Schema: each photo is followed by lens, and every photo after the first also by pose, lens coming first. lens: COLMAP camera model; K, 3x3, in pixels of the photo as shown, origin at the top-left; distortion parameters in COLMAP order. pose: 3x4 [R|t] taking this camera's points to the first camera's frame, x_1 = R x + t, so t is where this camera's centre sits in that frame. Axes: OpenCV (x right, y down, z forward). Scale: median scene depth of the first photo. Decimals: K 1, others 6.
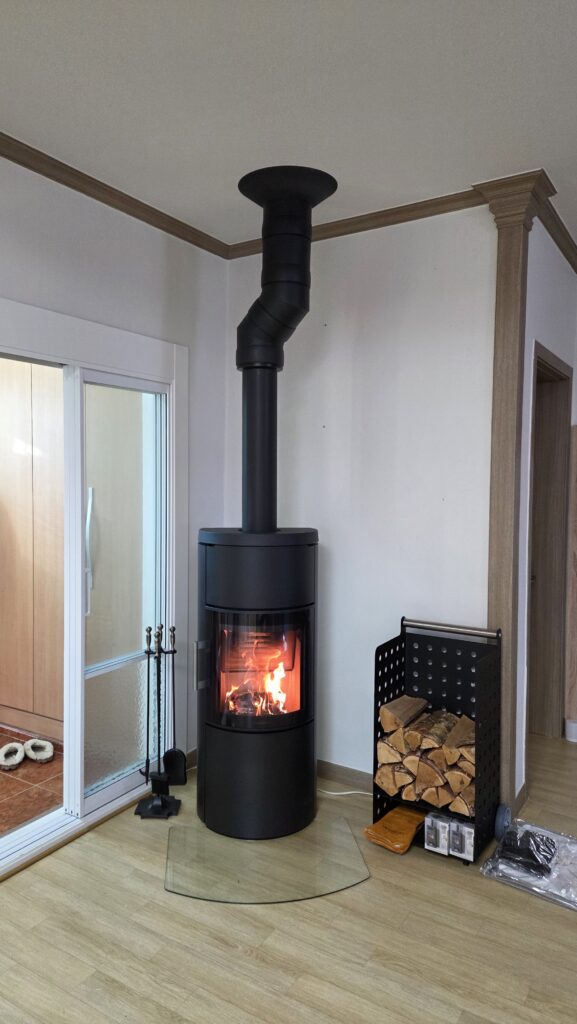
lens RADIAL K [[682.5, 0, 276.1], [0, 682.5, 503.0], [0, 0, 1]] dist [0.056305, -0.052006]
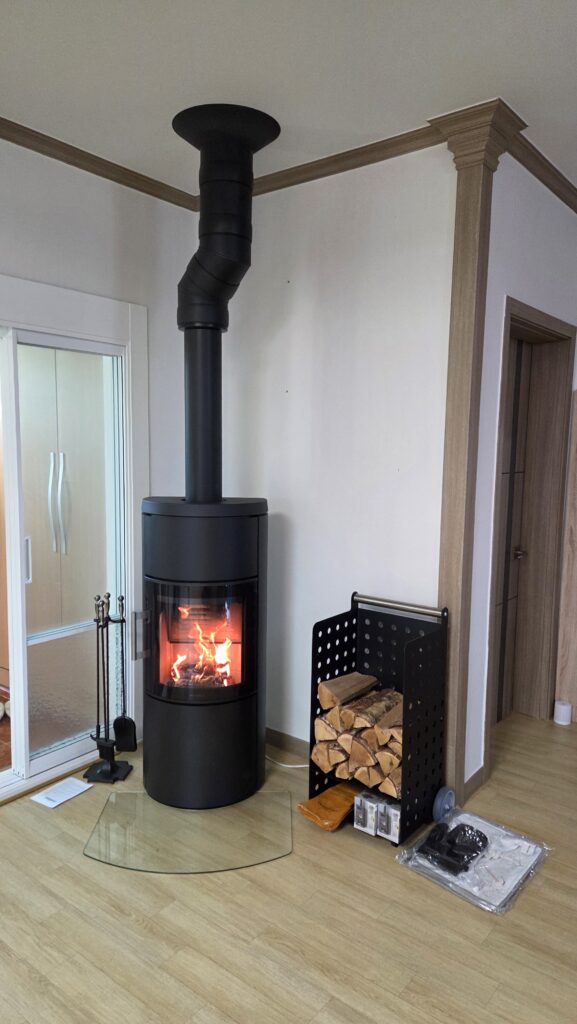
lens RADIAL K [[682.5, 0, 294.8], [0, 682.5, 518.3], [0, 0, 1]] dist [0.056305, -0.052006]
pose [[0.995976, 0.017589, -0.087877, 0.195246], [-0.011402, 0.997453, 0.070412, -0.003450], [0.088892, -0.069127, 0.993640, 0.050605]]
